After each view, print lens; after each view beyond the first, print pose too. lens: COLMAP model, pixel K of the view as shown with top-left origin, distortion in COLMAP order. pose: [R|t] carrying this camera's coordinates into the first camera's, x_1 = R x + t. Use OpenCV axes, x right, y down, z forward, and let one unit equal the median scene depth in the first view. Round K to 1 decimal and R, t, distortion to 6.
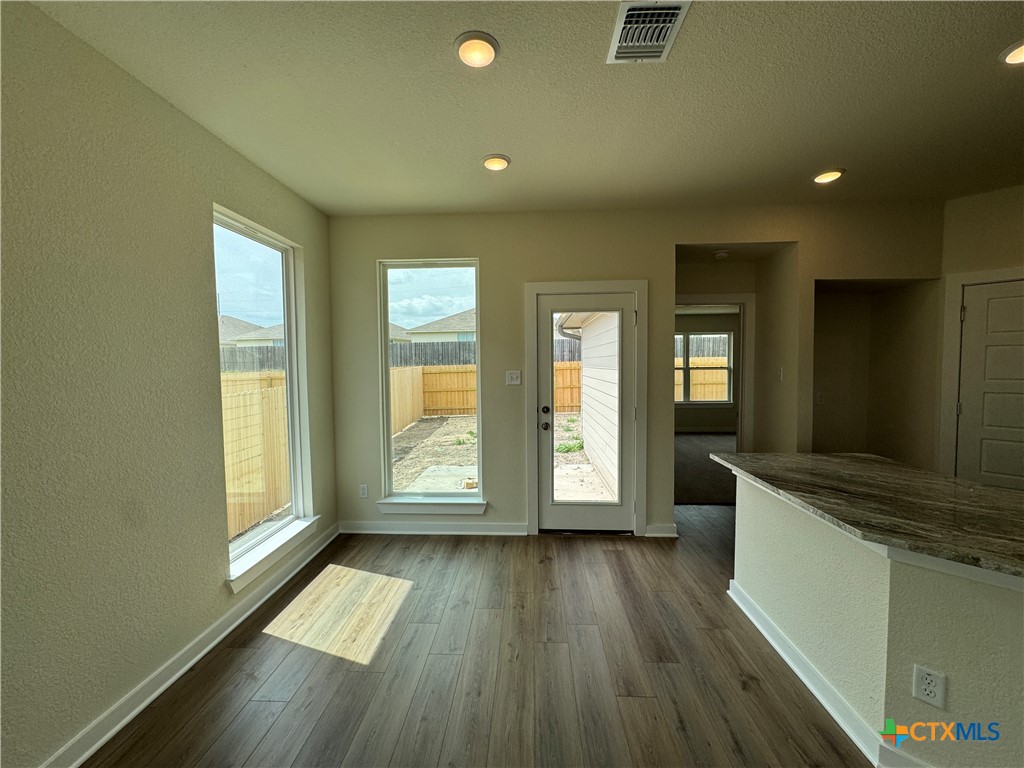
lens RADIAL K [[411.6, 0, 515.9], [0, 411.6, 381.6], [0, 0, 1]] dist [0.000724, -0.000046]
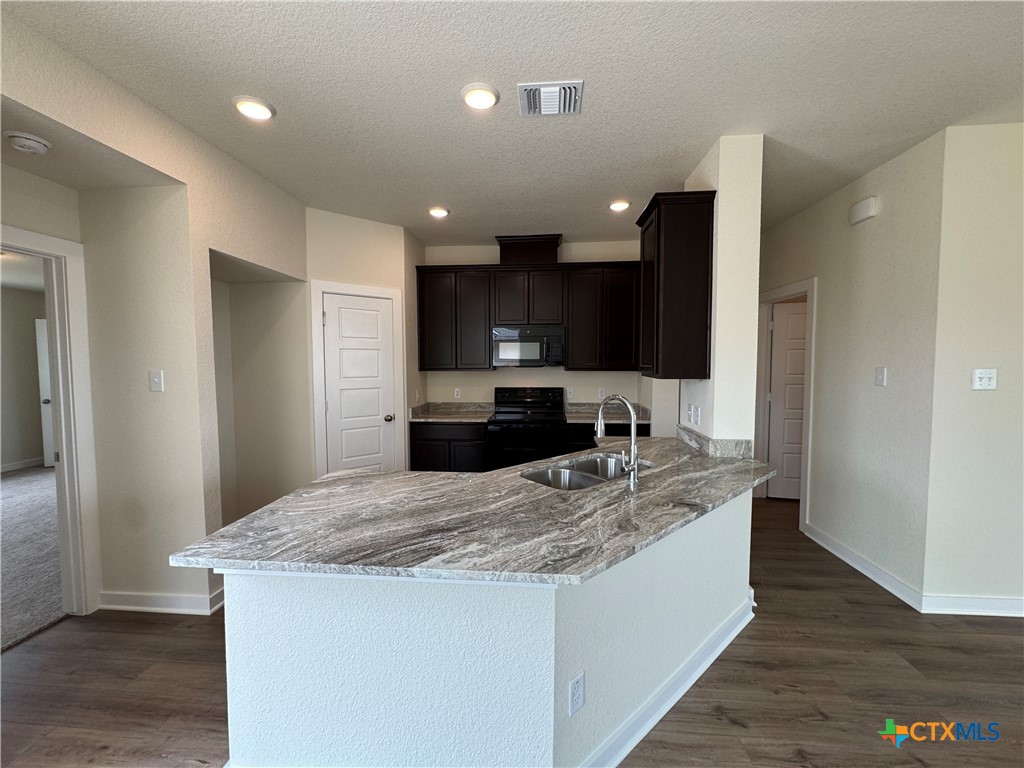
lens RADIAL K [[411.6, 0, 515.9], [0, 411.6, 381.6], [0, 0, 1]] dist [0.000724, -0.000046]
pose [[0.043521, -0.044188, 0.998075, 0.043080], [0.048391, 0.997942, 0.042072, -0.037566], [-0.997880, 0.046466, 0.045570, 0.826206]]
